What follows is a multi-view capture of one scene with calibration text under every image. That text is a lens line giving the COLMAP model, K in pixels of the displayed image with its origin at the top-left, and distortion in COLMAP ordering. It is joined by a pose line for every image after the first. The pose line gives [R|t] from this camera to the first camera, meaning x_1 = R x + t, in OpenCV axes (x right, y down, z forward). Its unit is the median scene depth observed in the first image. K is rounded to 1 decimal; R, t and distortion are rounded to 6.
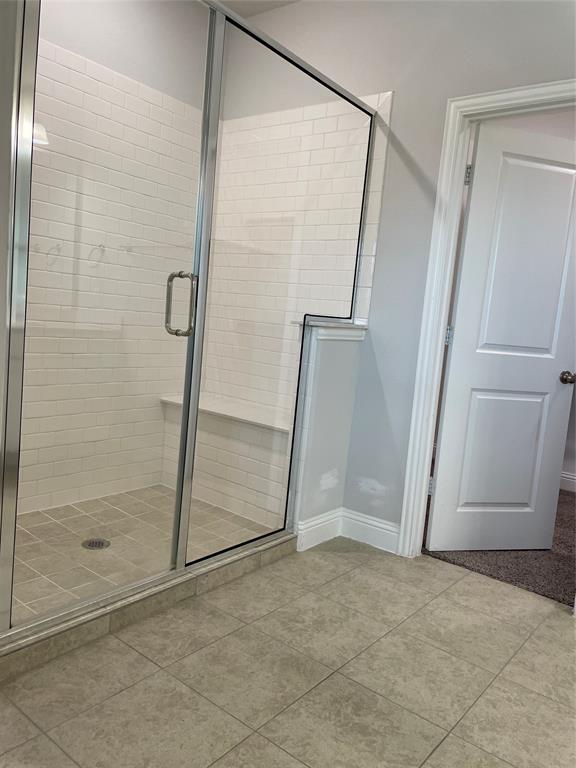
lens RADIAL K [[591.9, 0, 289.5], [0, 591.9, 382.5], [0, 0, 1]] dist [0.092473, -0.042612]
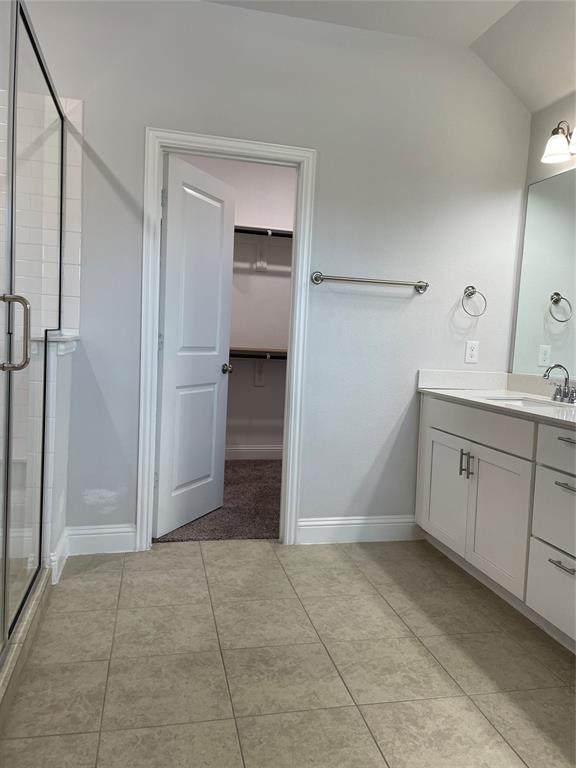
lens RADIAL K [[591.9, 0, 288.9], [0, 591.9, 387.1], [0, 0, 1]] dist [0.092473, -0.042612]
pose [[0.639557, -0.126564, 0.758254, -0.441919], [0.098590, 0.991713, 0.082375, -0.065615], [-0.762396, 0.022073, 0.646734, 0.108272]]
